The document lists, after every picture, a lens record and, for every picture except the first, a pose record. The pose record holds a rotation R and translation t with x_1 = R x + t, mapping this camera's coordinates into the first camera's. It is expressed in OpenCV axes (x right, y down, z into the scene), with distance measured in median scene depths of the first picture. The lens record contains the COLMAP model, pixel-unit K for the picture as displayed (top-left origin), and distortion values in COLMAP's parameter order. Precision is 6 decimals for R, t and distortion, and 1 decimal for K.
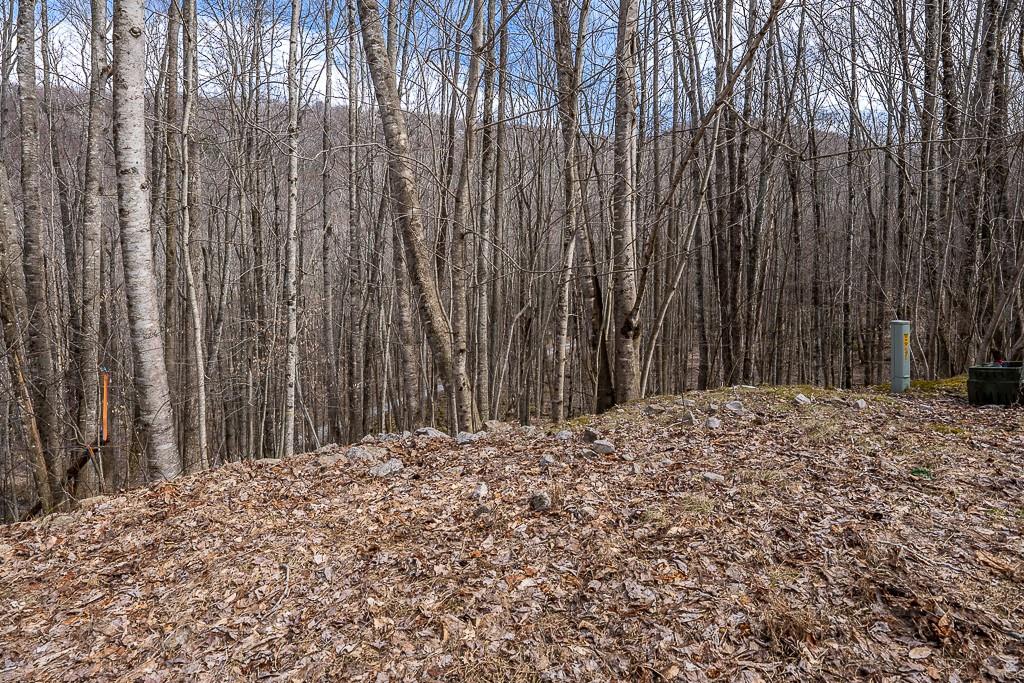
lens RADIAL K [[568.3, 0, 534.0], [0, 568.3, 277.2], [0, 0, 1]] dist [-0.023966, 0.003373]
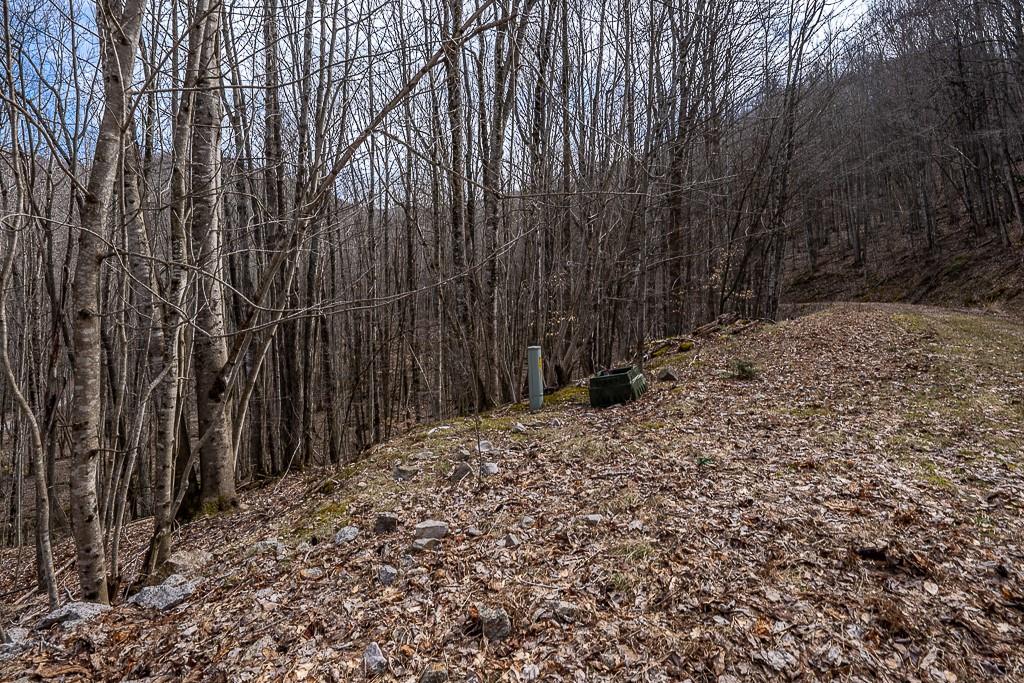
lens RADIAL K [[568.3, 0, 522.9], [0, 568.3, 279.7], [0, 0, 1]] dist [-0.023966, 0.003373]
pose [[0.658193, 0.008480, 0.752801, -0.195507], [0.052321, 0.997004, -0.056976, 0.004644], [-0.751029, 0.076889, 0.655777, 0.191170]]
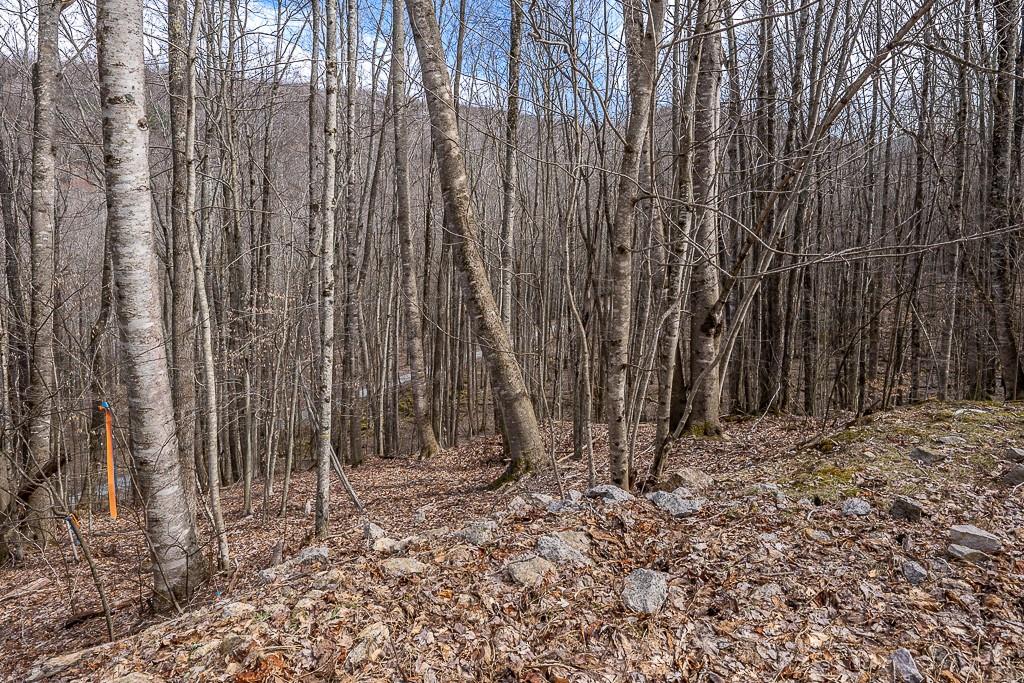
lens RADIAL K [[568.3, 0, 527.1], [0, 568.3, 281.0], [0, 0, 1]] dist [-0.023966, 0.003373]
pose [[0.998023, 0.010675, 0.061933, -0.208705], [-0.012509, 0.999493, 0.029295, 0.003350], [-0.061589, -0.030012, 0.997650, 0.220721]]
